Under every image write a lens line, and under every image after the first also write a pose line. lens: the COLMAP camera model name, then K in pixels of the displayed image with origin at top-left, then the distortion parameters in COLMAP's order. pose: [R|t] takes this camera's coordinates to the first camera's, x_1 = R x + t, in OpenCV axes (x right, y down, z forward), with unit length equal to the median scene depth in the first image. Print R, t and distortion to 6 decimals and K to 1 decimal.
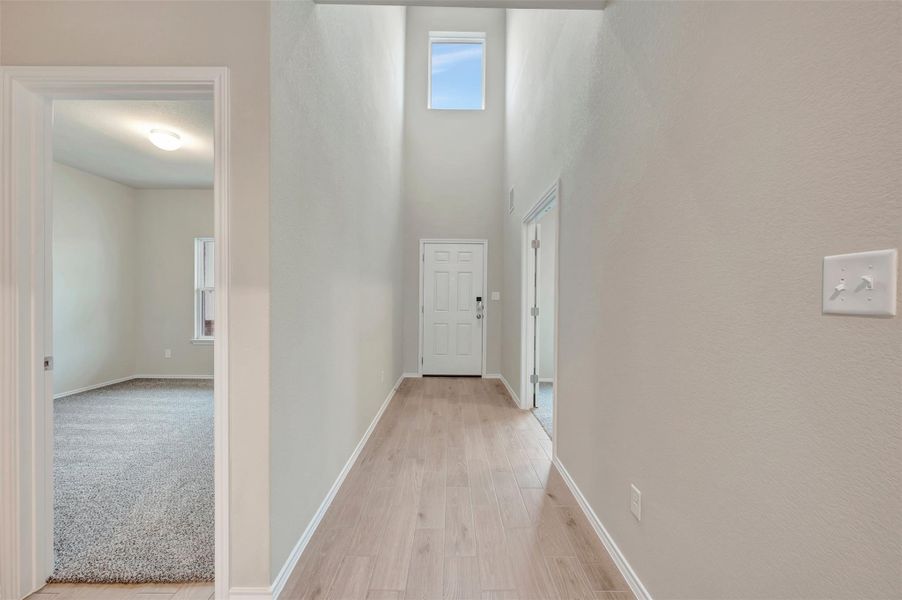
lens RADIAL K [[359.7, 0, 454.7], [0, 359.7, 297.8], [0, 0, 1]] dist [-0.000260, -0.000095]
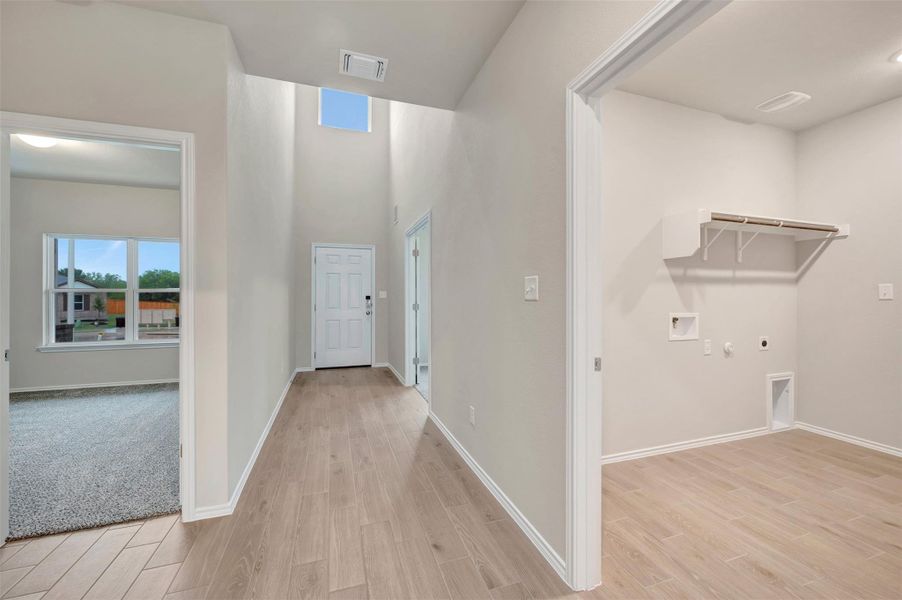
lens RADIAL K [[359.7, 0, 454.7], [0, 359.7, 297.8], [0, 0, 1]] dist [-0.000260, -0.000095]
pose [[0.949916, -0.012223, 0.312268, -0.042188], [0.011102, 0.999924, 0.005367, 0.001636], [-0.312310, -0.001632, 0.949979, -0.251595]]
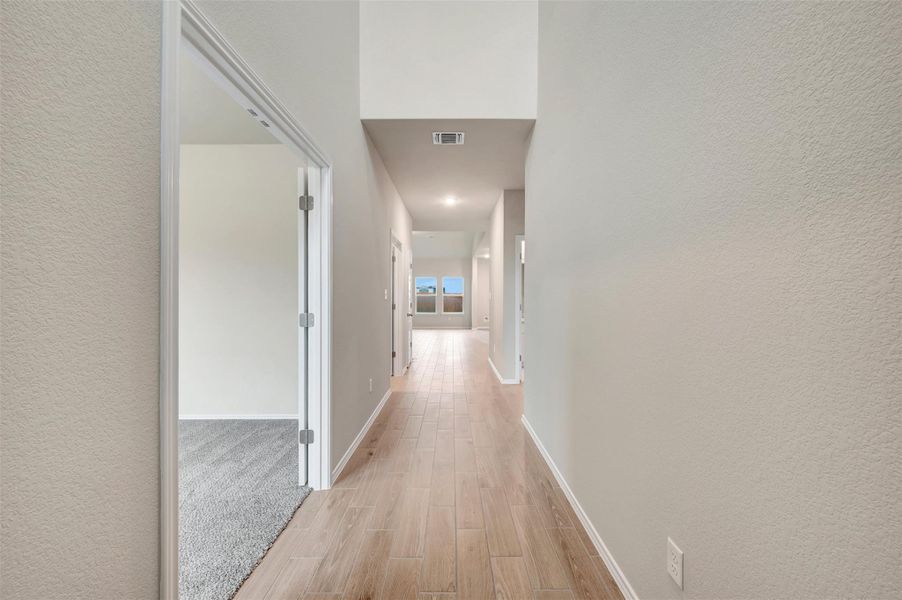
lens RADIAL K [[359.7, 0, 454.7], [0, 359.7, 297.8], [0, 0, 1]] dist [-0.000260, -0.000095]
pose [[-0.999972, -0.007074, 0.002477, -0.016249], [-0.007081, 0.999972, -0.002491, 0.001797], [-0.002459, -0.002508, -0.999994, 1.440540]]
